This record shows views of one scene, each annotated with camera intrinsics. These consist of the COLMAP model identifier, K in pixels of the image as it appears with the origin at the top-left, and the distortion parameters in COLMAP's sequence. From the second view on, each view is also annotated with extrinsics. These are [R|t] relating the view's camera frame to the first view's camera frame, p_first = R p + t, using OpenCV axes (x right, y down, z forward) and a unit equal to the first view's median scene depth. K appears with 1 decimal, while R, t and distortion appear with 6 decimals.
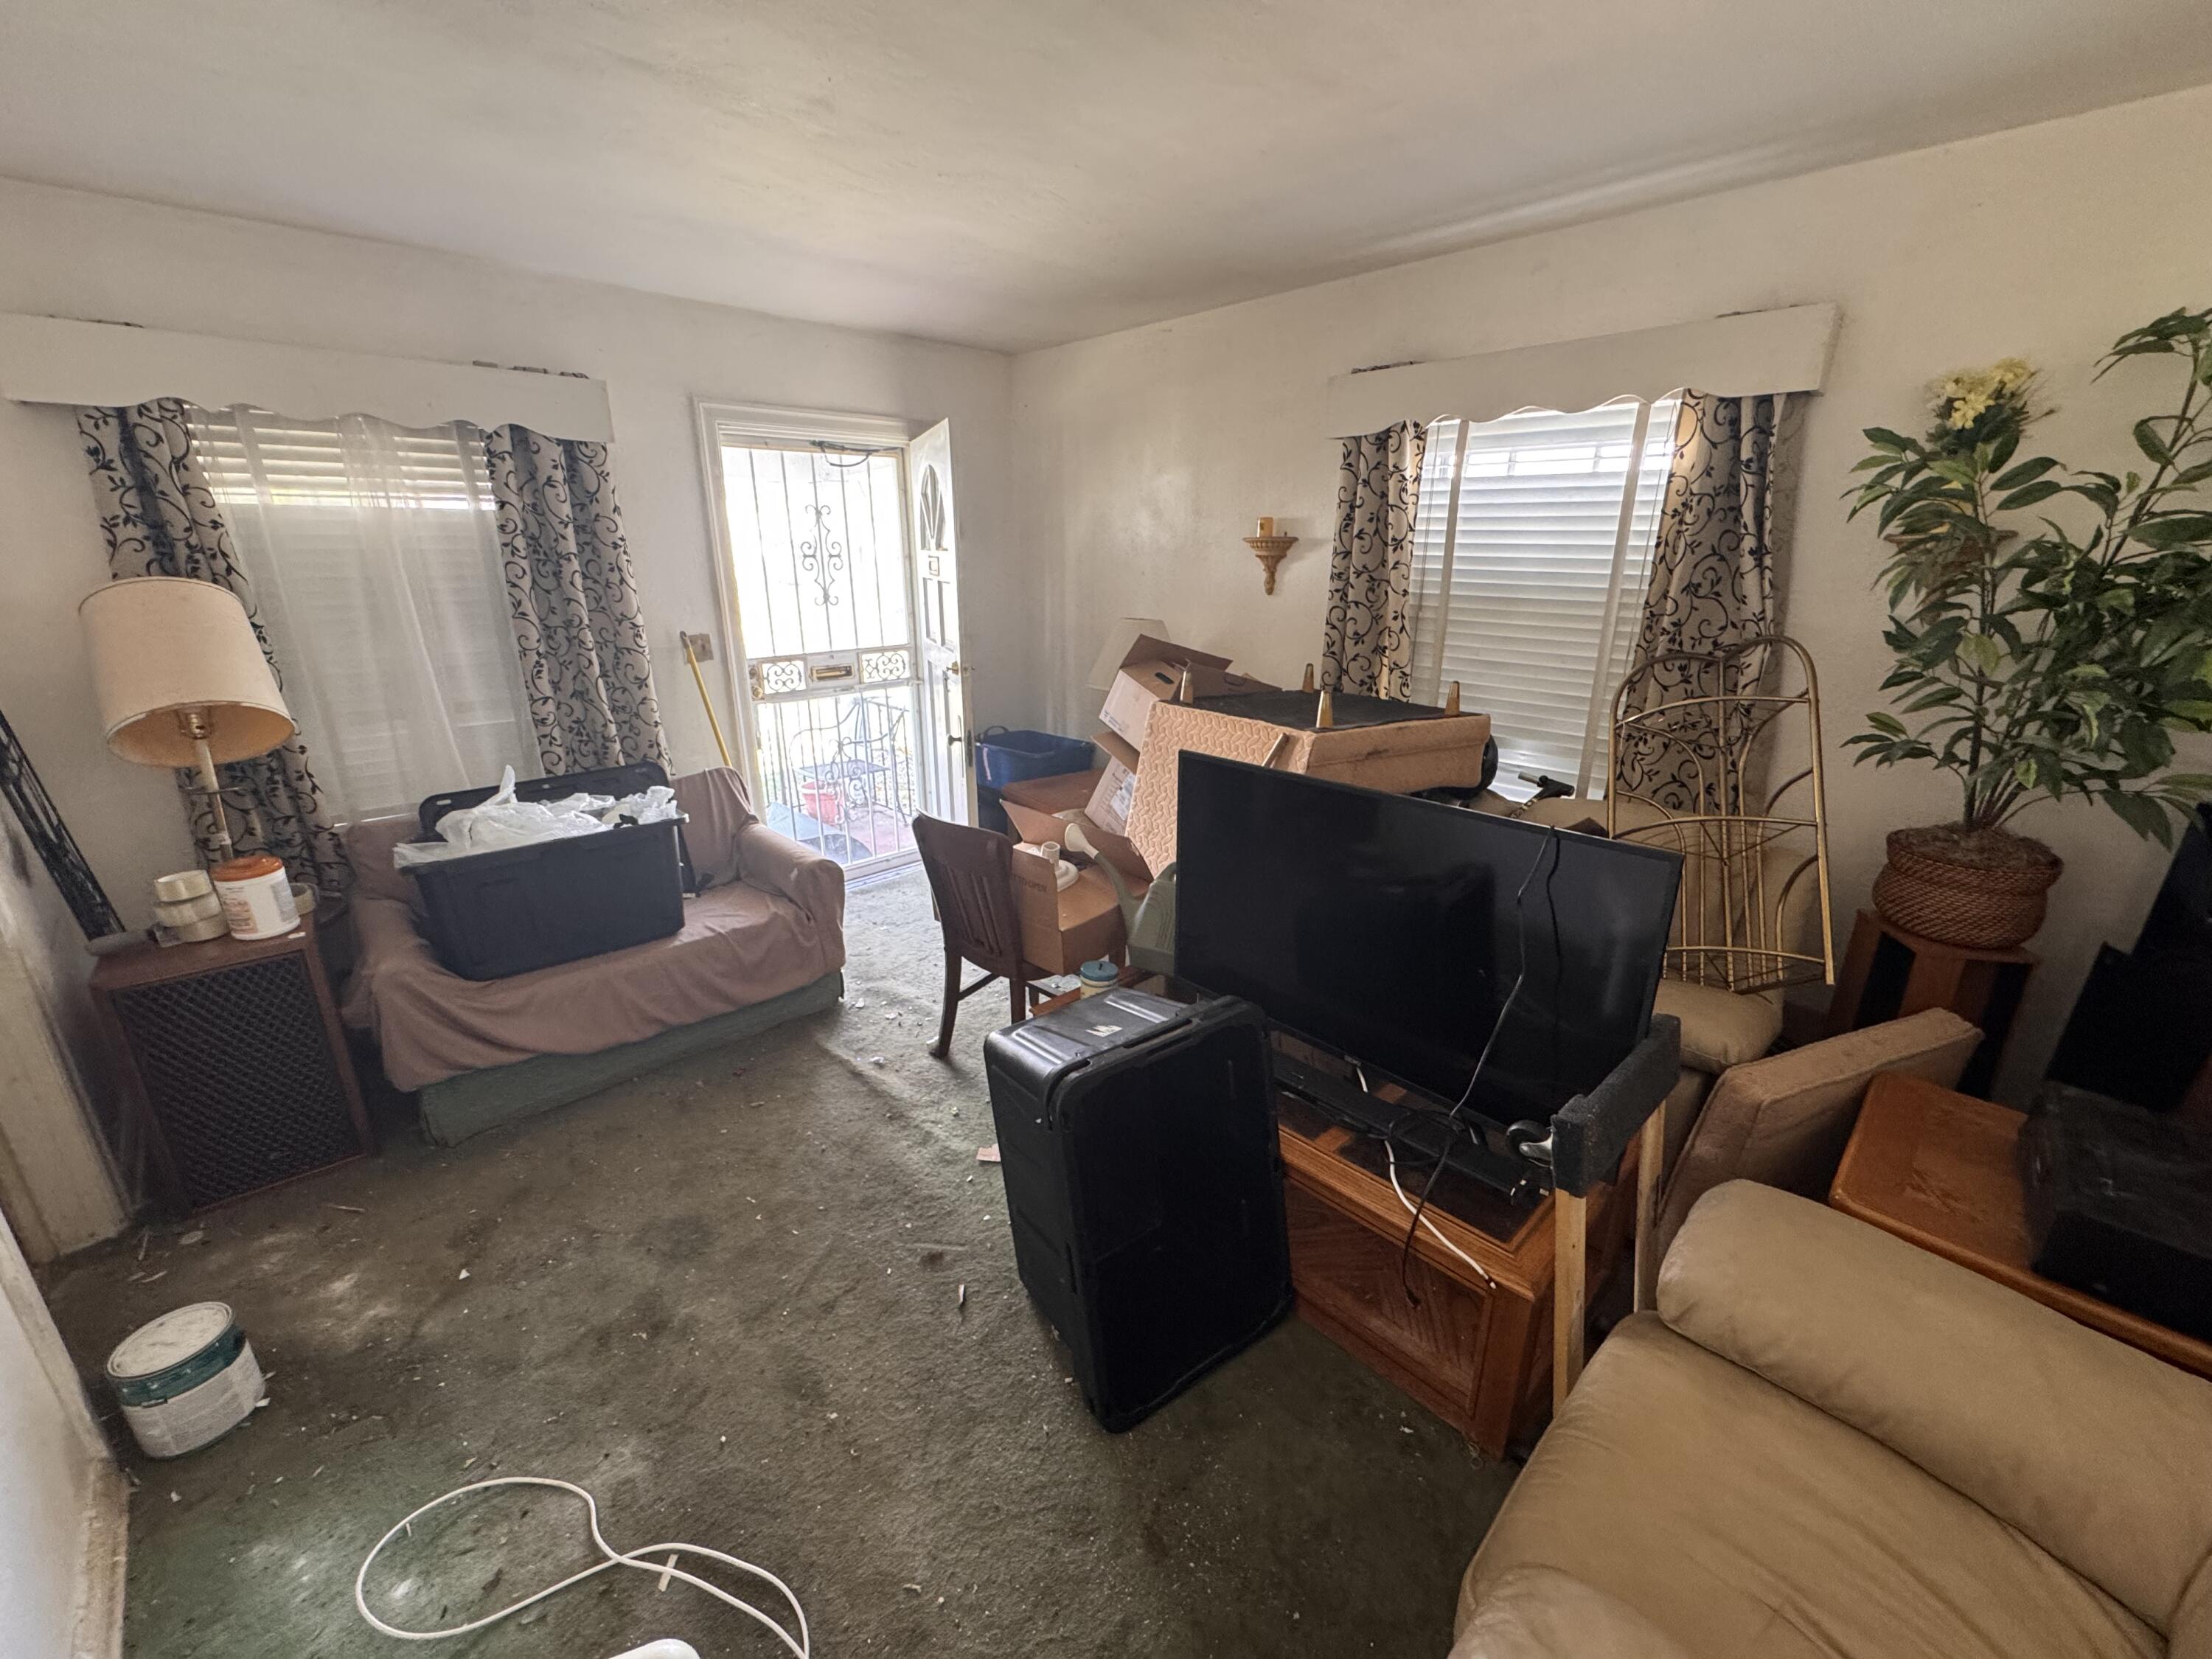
lens RADIAL K [[891.2, 0, 1105.9], [0, 891.2, 827.6], [0, 0, 1]] dist [0.001169, -0.000269]
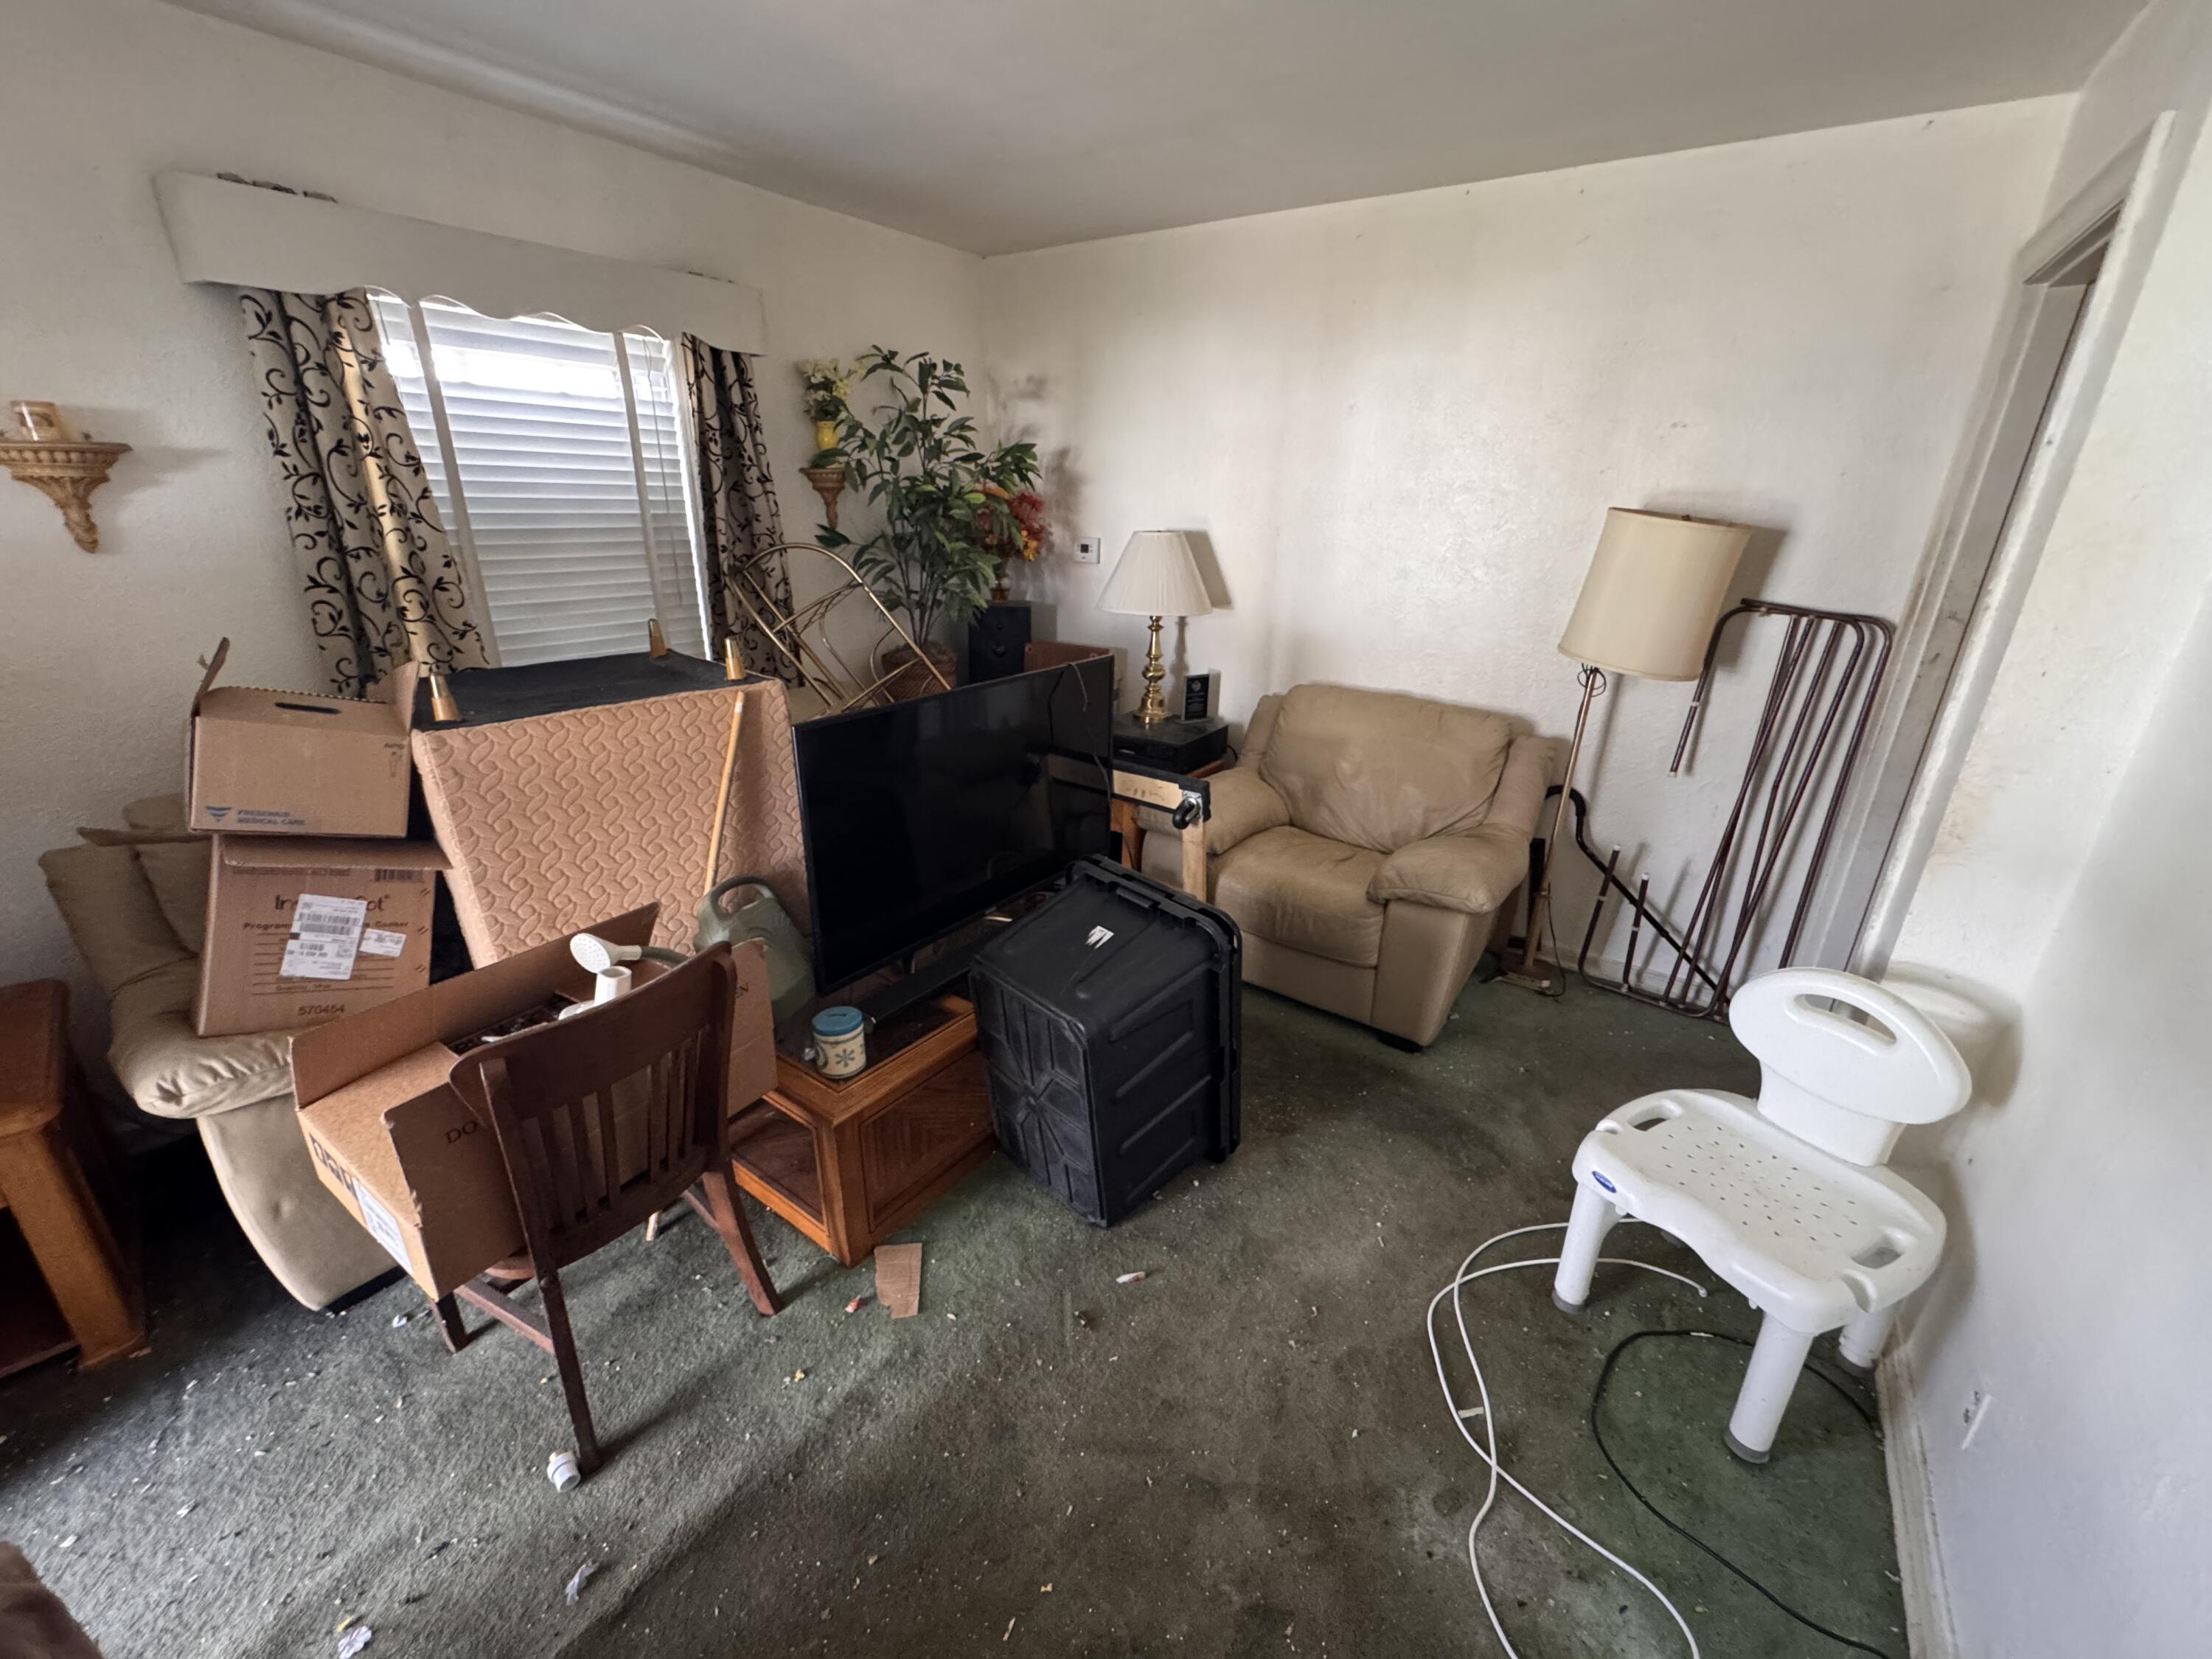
lens RADIAL K [[891.2, 0, 1103.1], [0, 891.2, 826.5], [0, 0, 1]] dist [0.001169, -0.000269]
pose [[-0.177639, -0.355920, 0.917478, -0.636107], [0.277834, 0.876240, 0.393716, -0.212242], [-0.944062, 0.324846, -0.056768, 0.679895]]
